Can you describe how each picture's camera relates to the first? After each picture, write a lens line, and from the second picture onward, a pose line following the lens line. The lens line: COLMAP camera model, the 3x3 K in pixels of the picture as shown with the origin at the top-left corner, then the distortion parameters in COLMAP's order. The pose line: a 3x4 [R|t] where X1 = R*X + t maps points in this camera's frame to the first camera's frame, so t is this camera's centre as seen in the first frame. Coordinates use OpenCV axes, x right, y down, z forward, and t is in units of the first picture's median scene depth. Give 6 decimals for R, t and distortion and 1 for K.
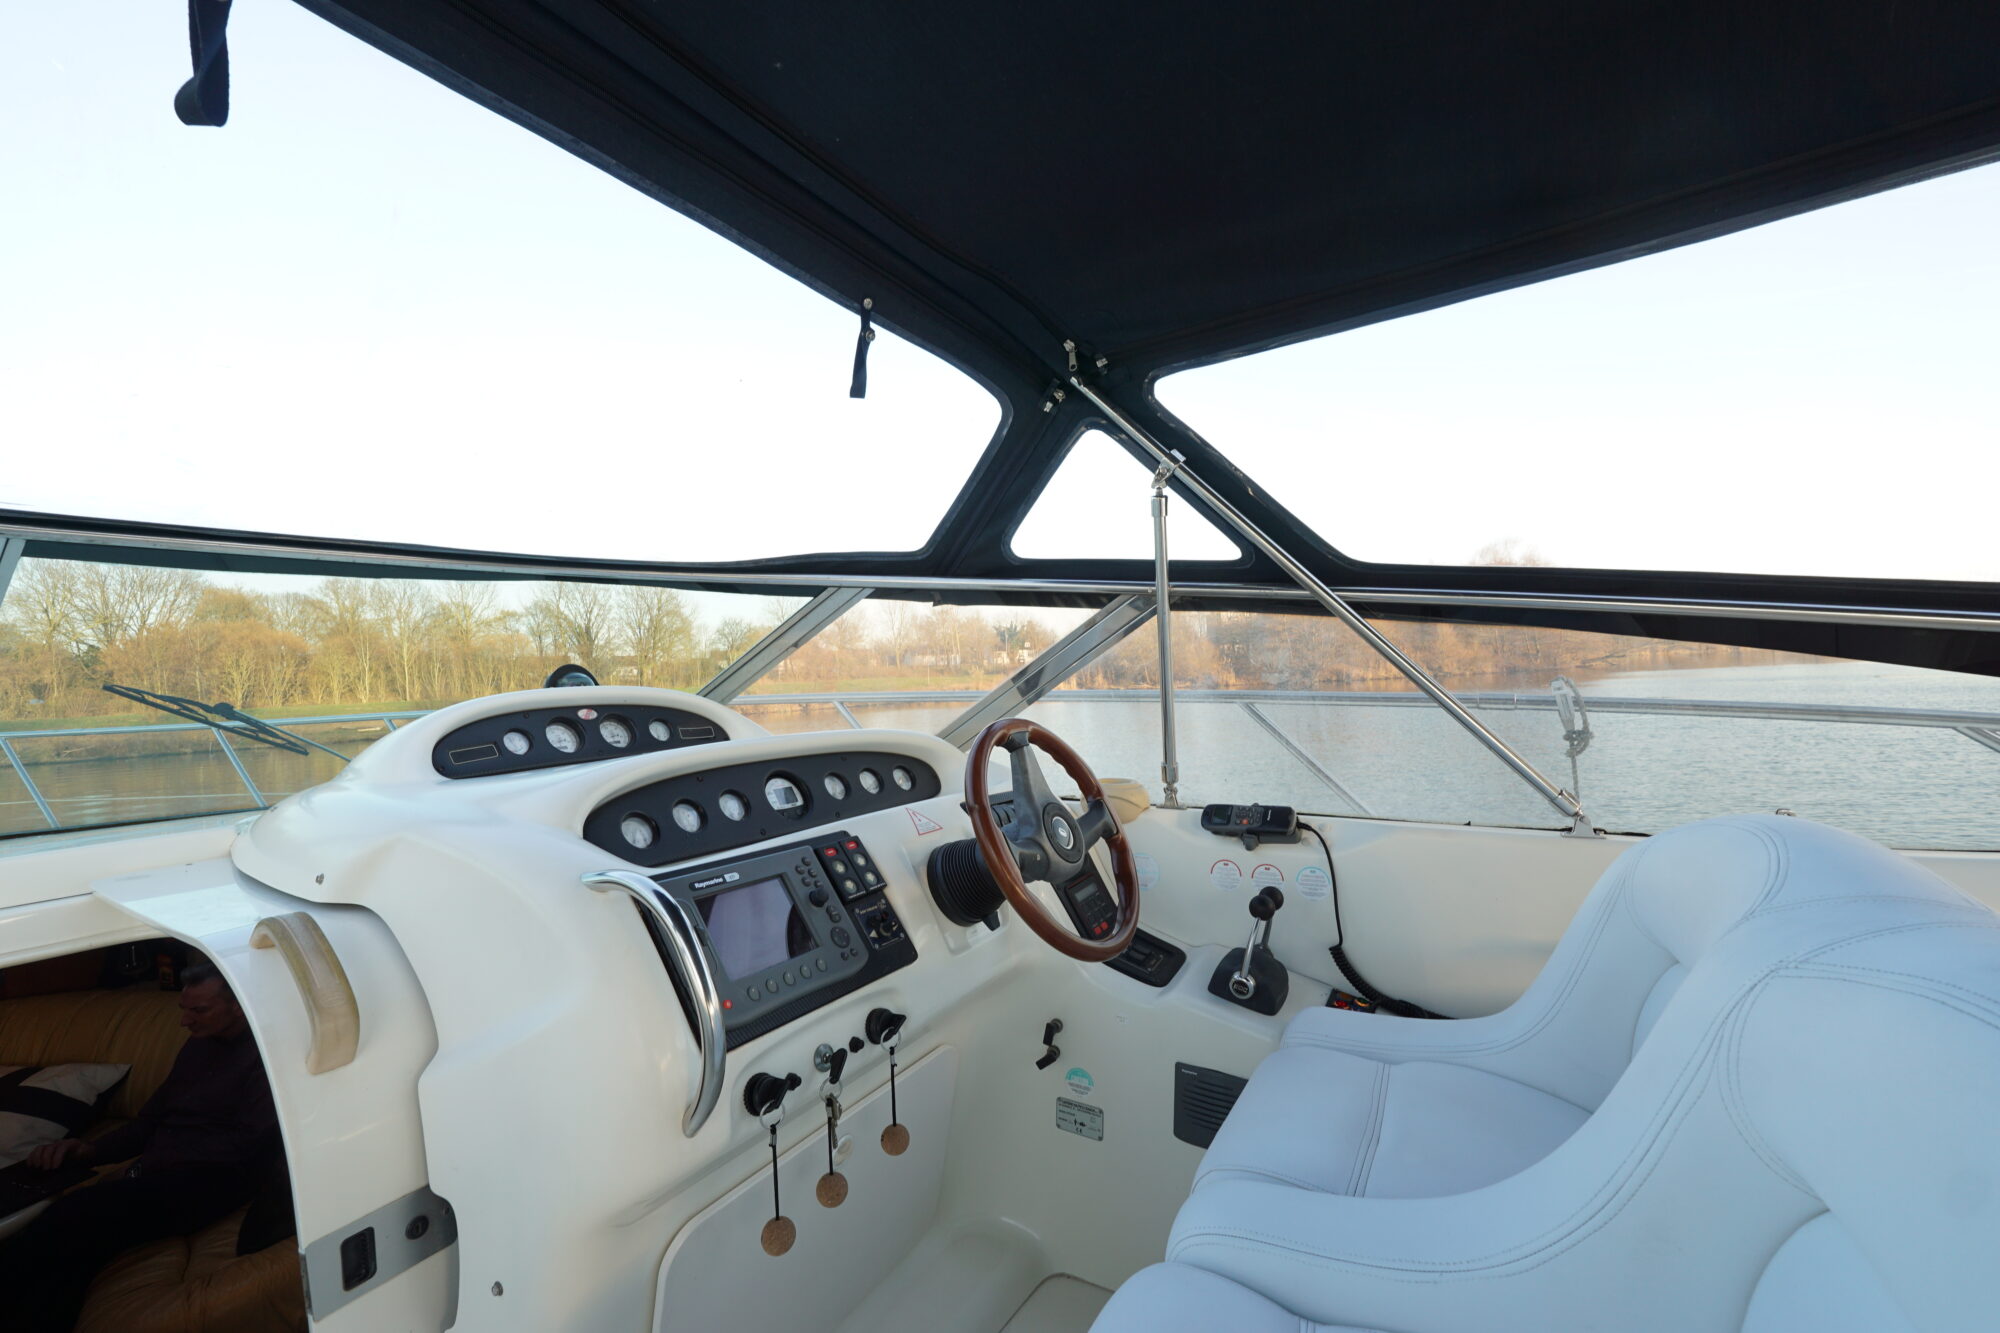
lens RADIAL K [[857.3, 0, 997.4], [0, 857.3, 664.1], [0, 0, 1]] dist [-0.013075, 0.008125]
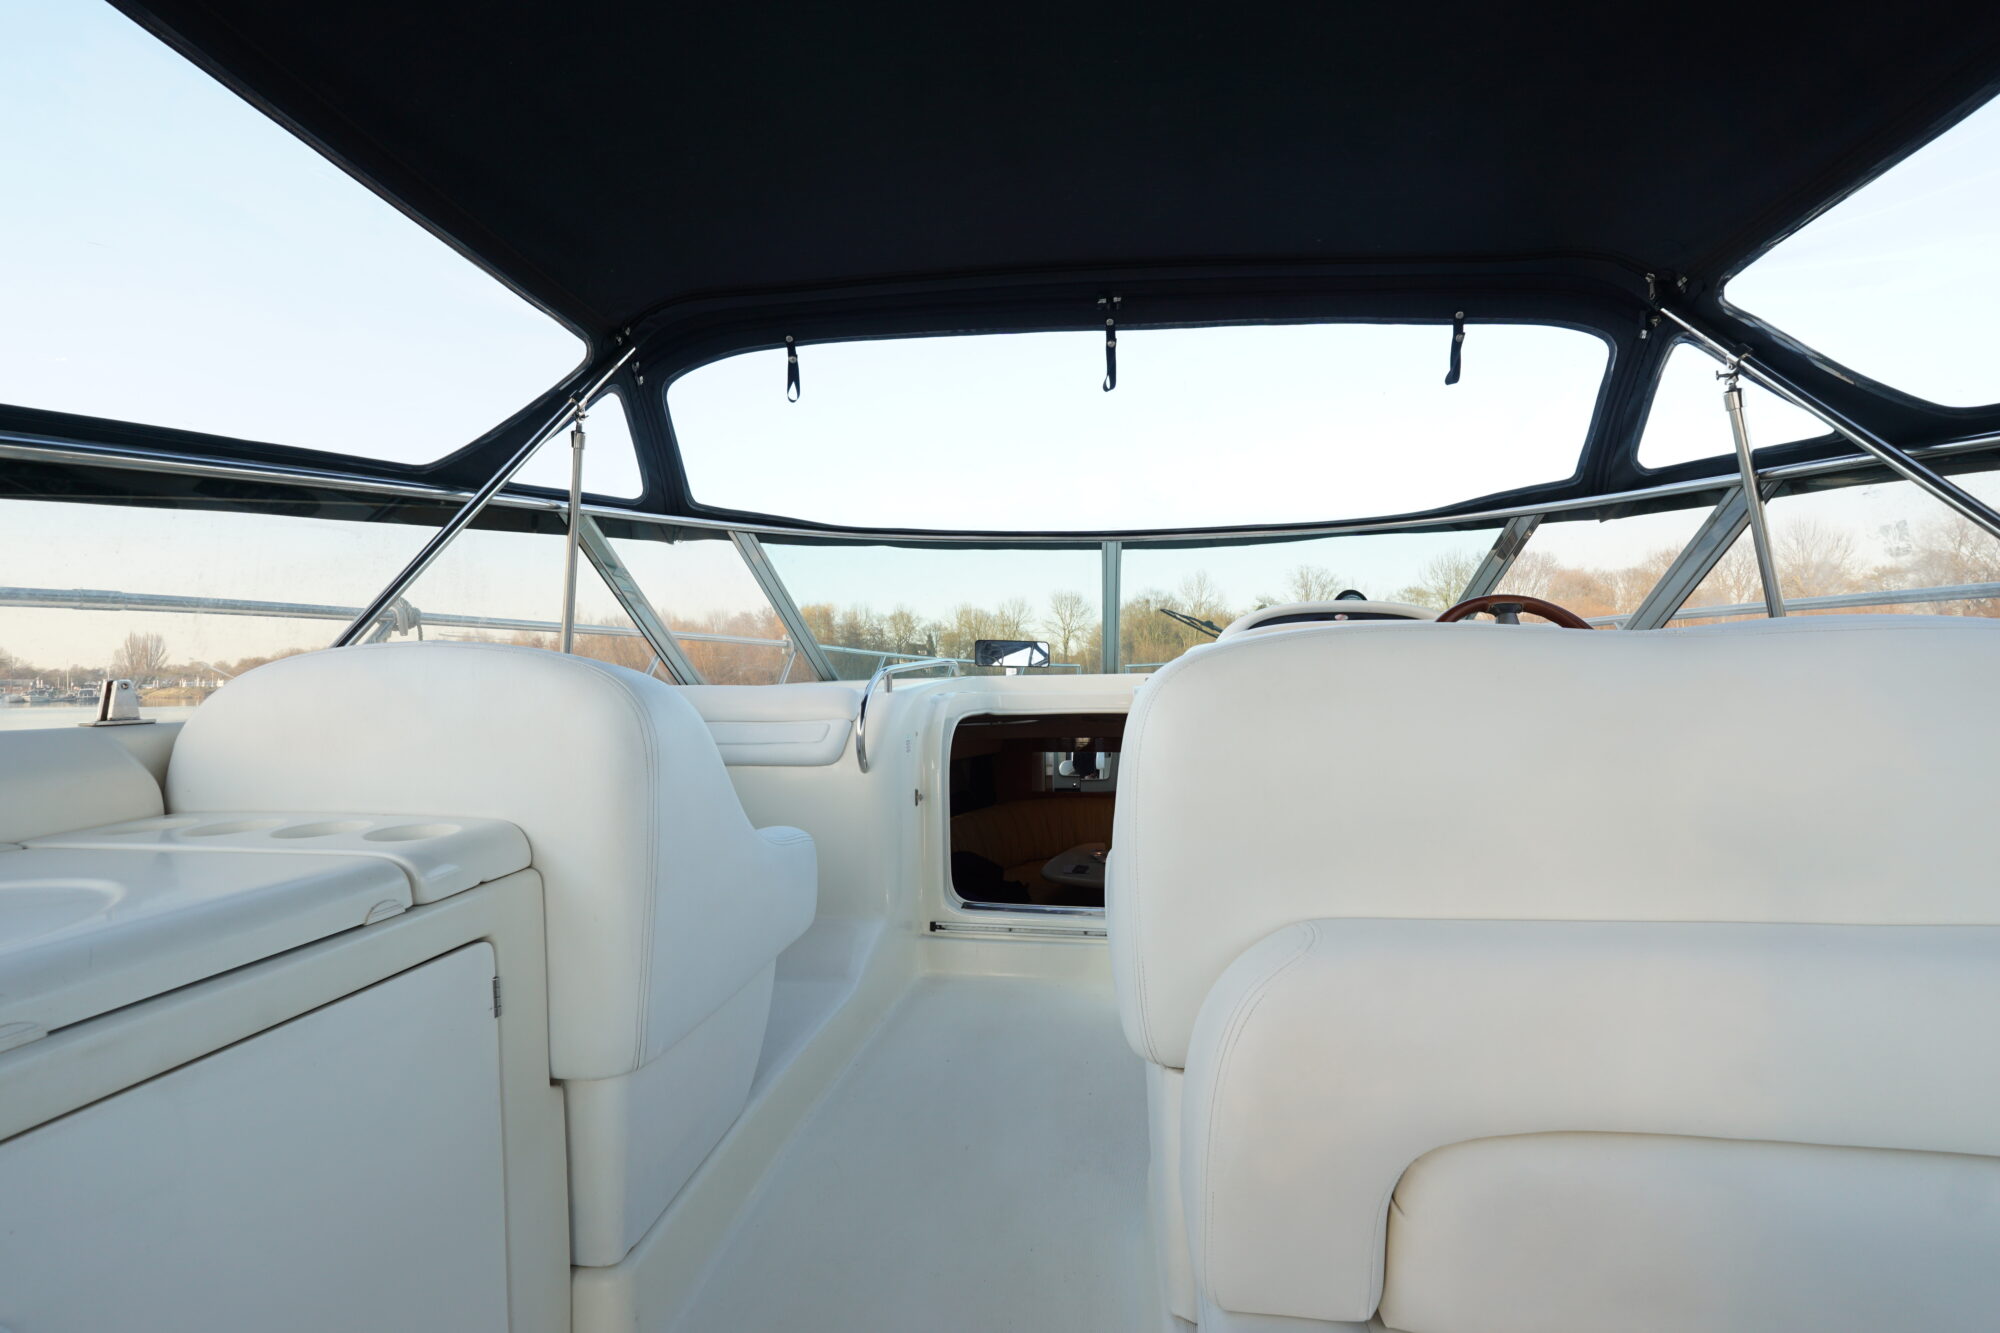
lens RADIAL K [[857.3, 0, 997.4], [0, 857.3, 664.1], [0, 0, 1]] dist [-0.013075, 0.008125]
pose [[0.405088, 0.023300, -0.913981, 0.845477], [-0.006492, 0.999723, 0.022609, 0.132459], [0.914254, -0.003225, 0.405128, -0.277550]]
